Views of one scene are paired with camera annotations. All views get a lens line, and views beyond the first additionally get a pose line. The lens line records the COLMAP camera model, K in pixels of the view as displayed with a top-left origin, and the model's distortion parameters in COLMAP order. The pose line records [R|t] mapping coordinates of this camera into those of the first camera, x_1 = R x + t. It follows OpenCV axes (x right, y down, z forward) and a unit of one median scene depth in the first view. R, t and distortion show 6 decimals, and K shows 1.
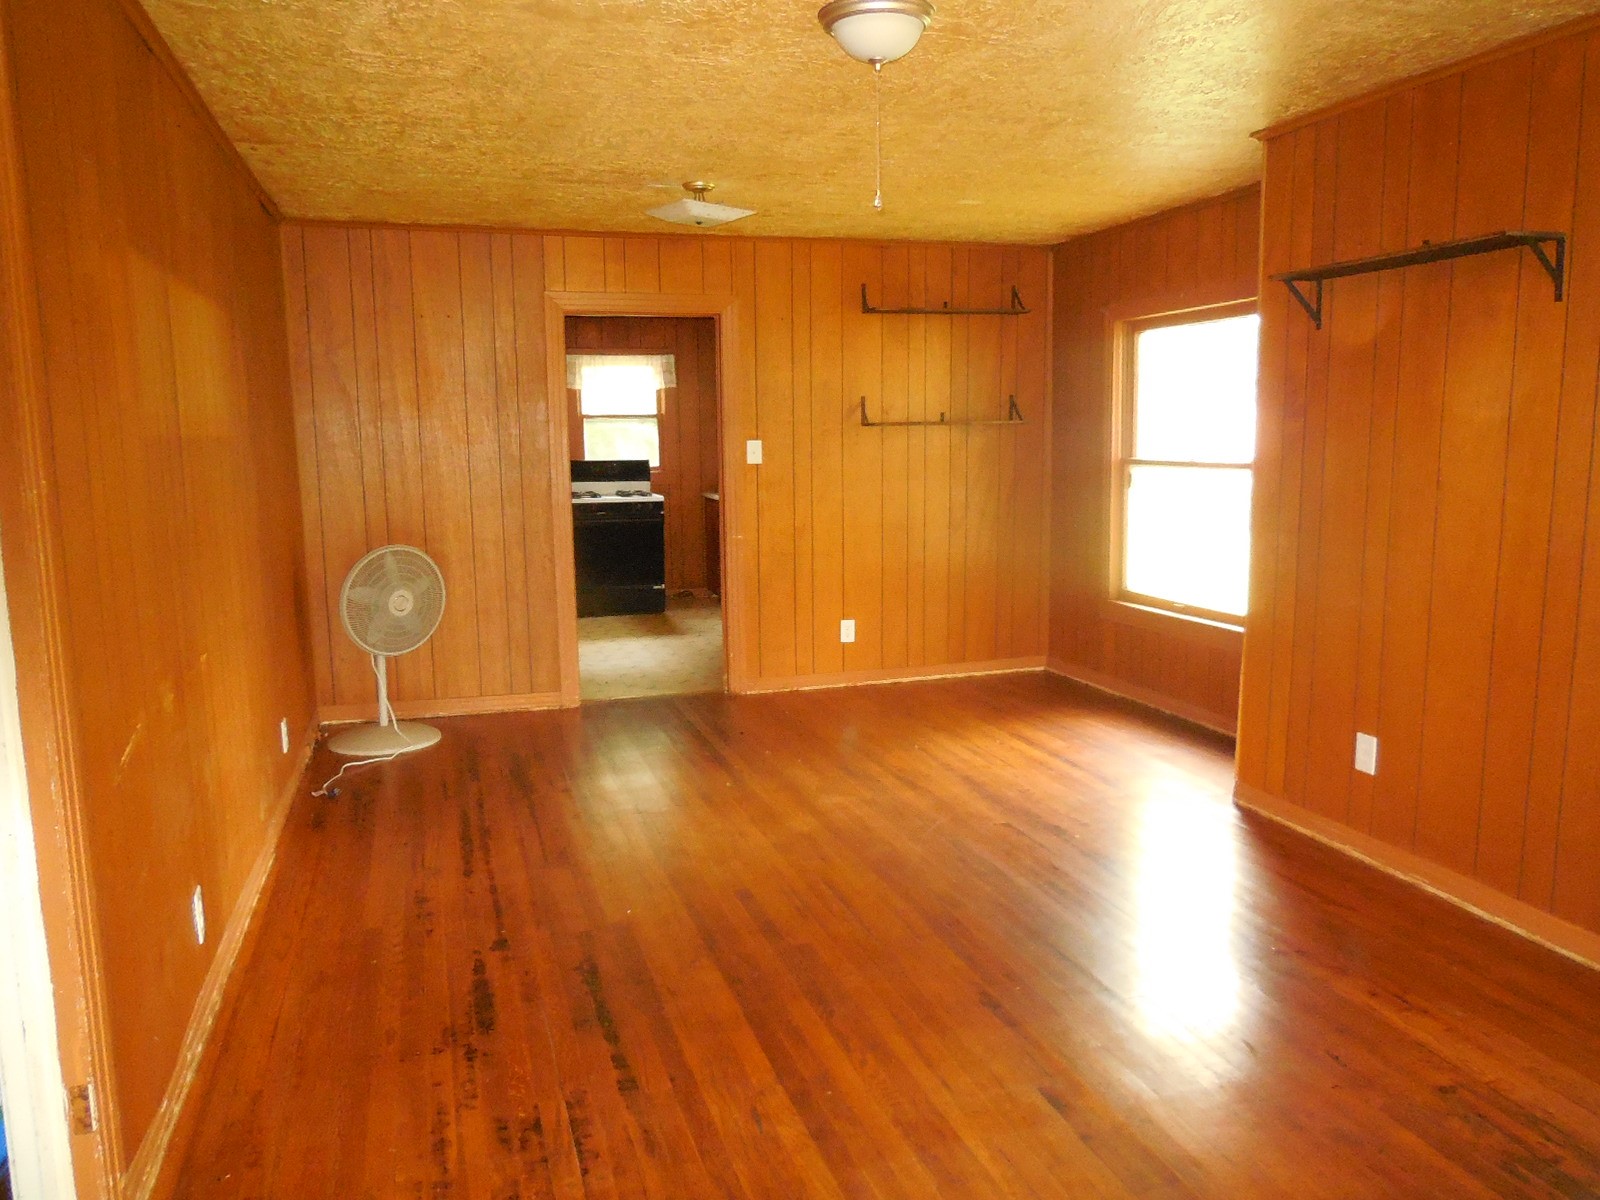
lens RADIAL K [[1199.4, 0, 804.5], [0, 1199.4, 598.8], [0, 0, 1]] dist [-0.030066, 0.015341]
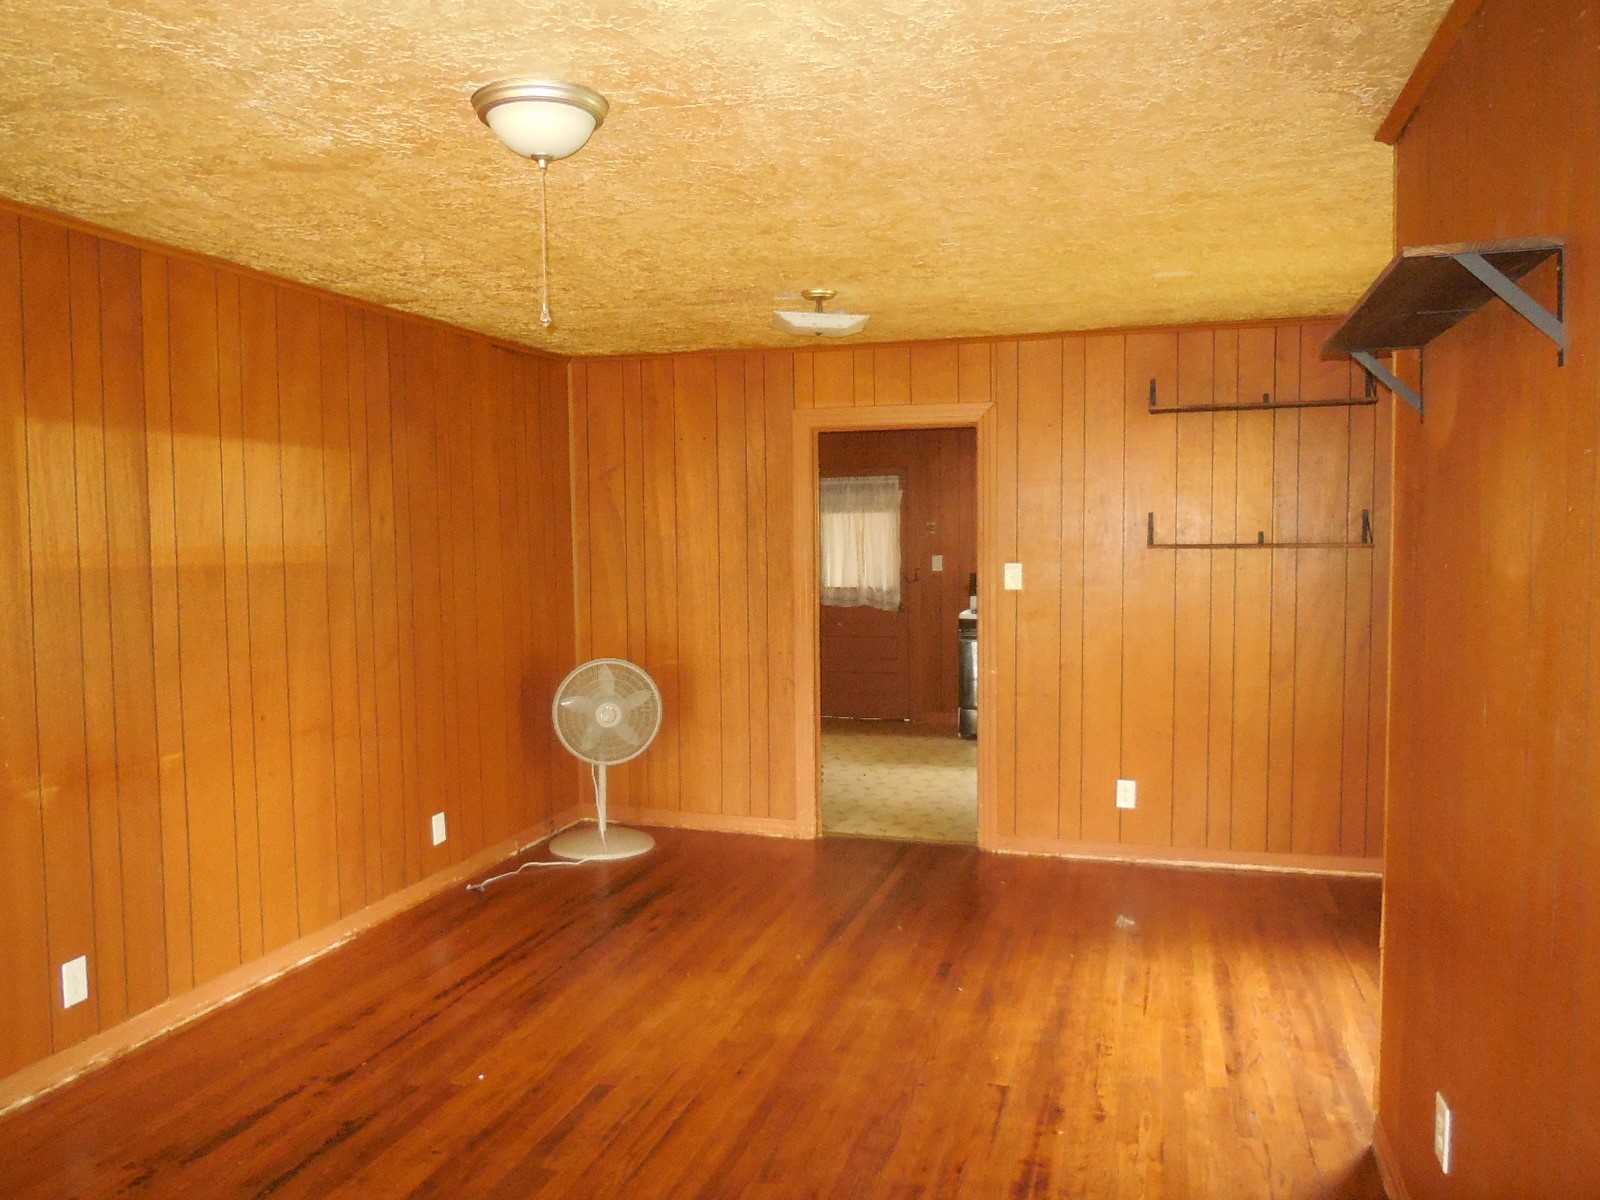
lens RADIAL K [[1199.4, 0, 792.6], [0, 1199.4, 599.3], [0, 0, 1]] dist [-0.030066, 0.015341]
pose [[0.823969, 0.038122, -0.565351, 0.337605], [-0.082753, 0.995133, -0.053505, -0.047956], [0.560560, 0.090871, 0.823113, 0.199533]]
